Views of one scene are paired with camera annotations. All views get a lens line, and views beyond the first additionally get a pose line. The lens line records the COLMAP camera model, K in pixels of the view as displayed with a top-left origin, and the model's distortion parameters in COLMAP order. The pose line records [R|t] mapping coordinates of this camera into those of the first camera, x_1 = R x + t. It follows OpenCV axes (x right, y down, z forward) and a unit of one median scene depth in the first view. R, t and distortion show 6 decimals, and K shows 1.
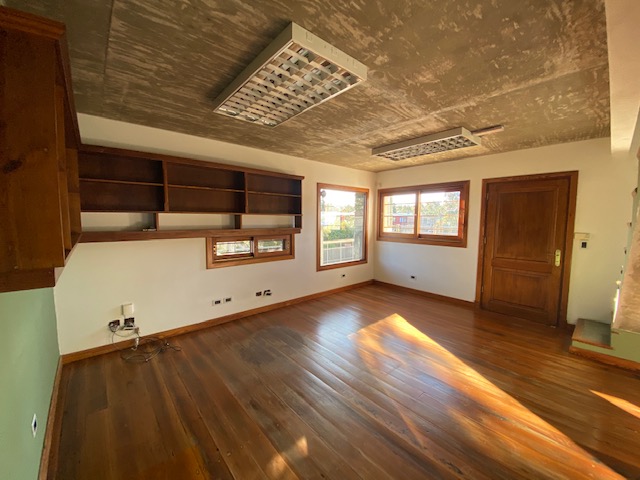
lens RADIAL K [[260.7, 0, 318.9], [0, 260.7, 241.7], [0, 0, 1]] dist [-0.001126, -0.000292]
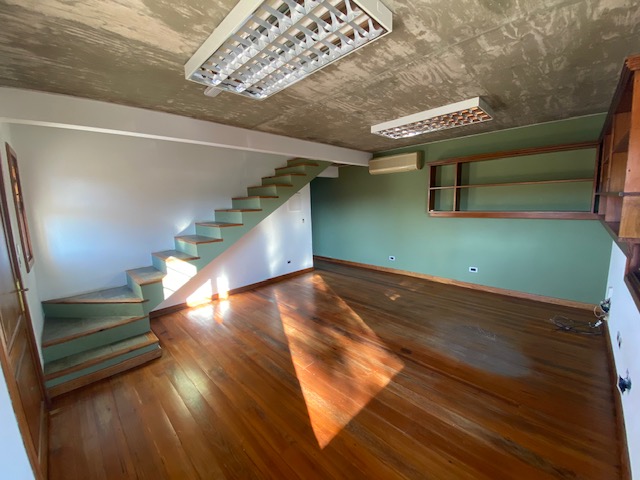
lens RADIAL K [[260.7, 0, 317.6], [0, 260.7, 237.3], [0, 0, 1]] dist [-0.001126, -0.000292]
pose [[-0.997437, 0.035433, -0.062156, 0.303633], [0.020546, 0.974015, 0.225551, -0.127857], [0.068533, 0.223696, -0.972247, 1.266487]]
